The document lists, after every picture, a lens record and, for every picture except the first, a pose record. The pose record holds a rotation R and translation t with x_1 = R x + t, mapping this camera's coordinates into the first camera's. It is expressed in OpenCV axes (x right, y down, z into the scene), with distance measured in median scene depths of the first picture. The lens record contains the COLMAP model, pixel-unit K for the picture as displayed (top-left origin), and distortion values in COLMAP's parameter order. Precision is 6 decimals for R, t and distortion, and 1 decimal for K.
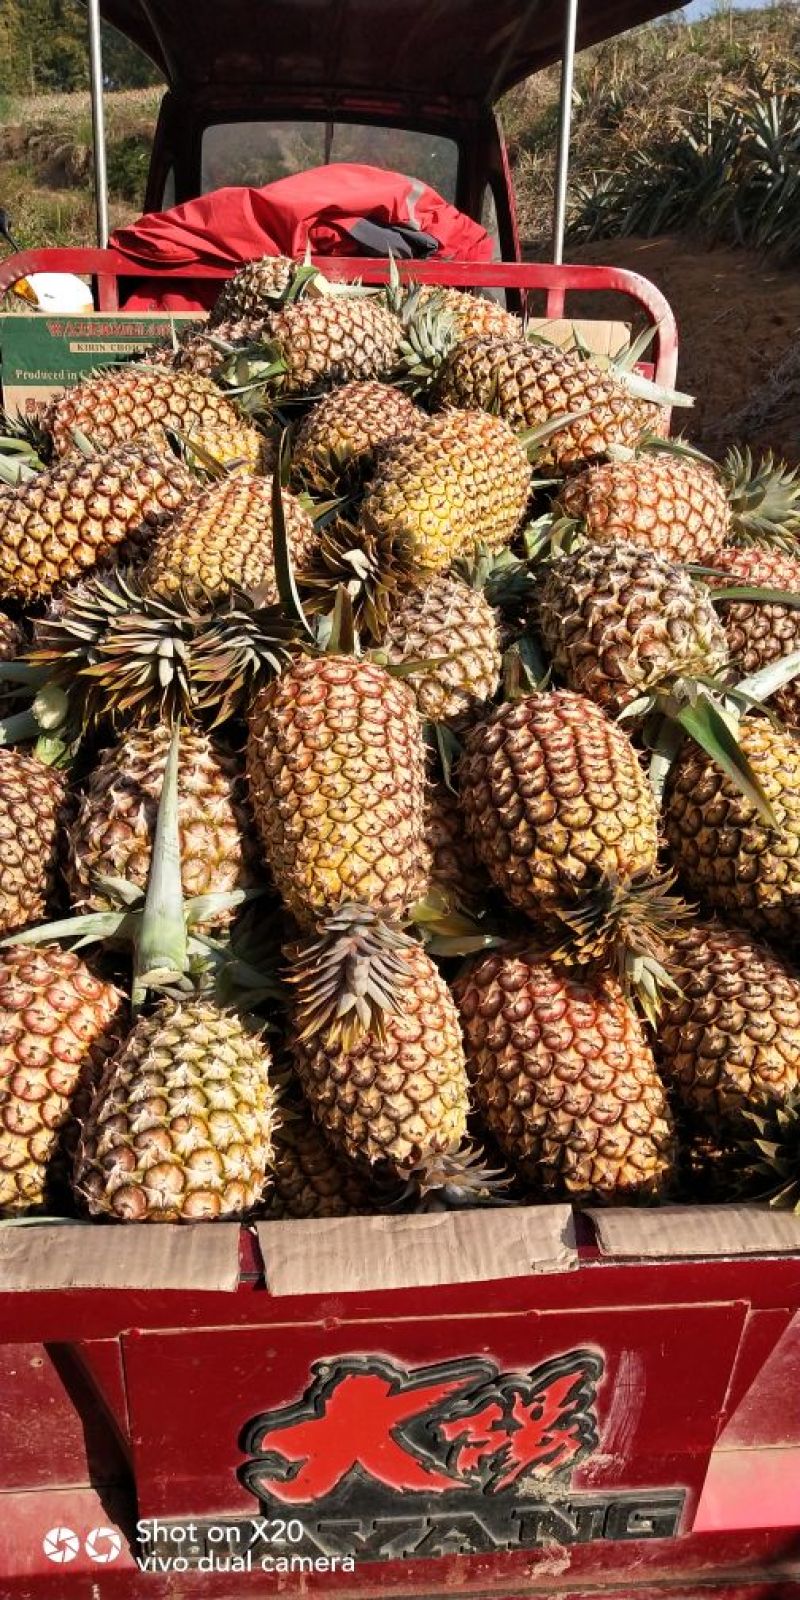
lens RADIAL K [[1220.3, 0, 405.4], [0, 1220.3, 822.3], [0, 0, 1]] dist [-0.016843, 0.051441]
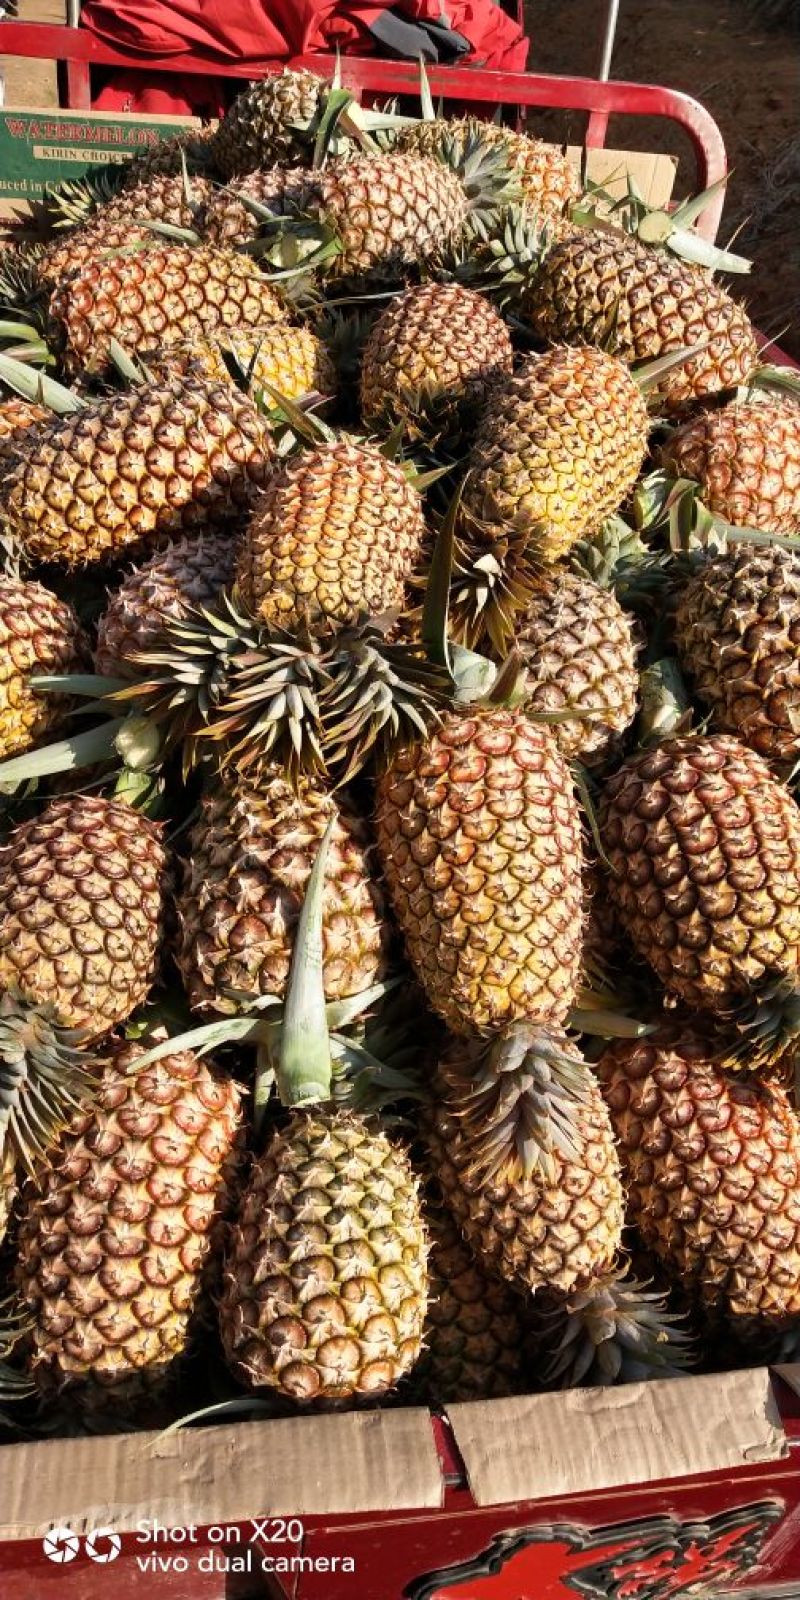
lens RADIAL K [[1220.3, 0, 405.4], [0, 1220.3, 822.3], [0, 0, 1]] dist [-0.016843, 0.051441]
pose [[0.996304, 0.016253, 0.084351, -0.170745], [-0.031448, 0.982780, 0.182086, -0.196686], [-0.079939, -0.184066, 0.979658, 0.129581]]
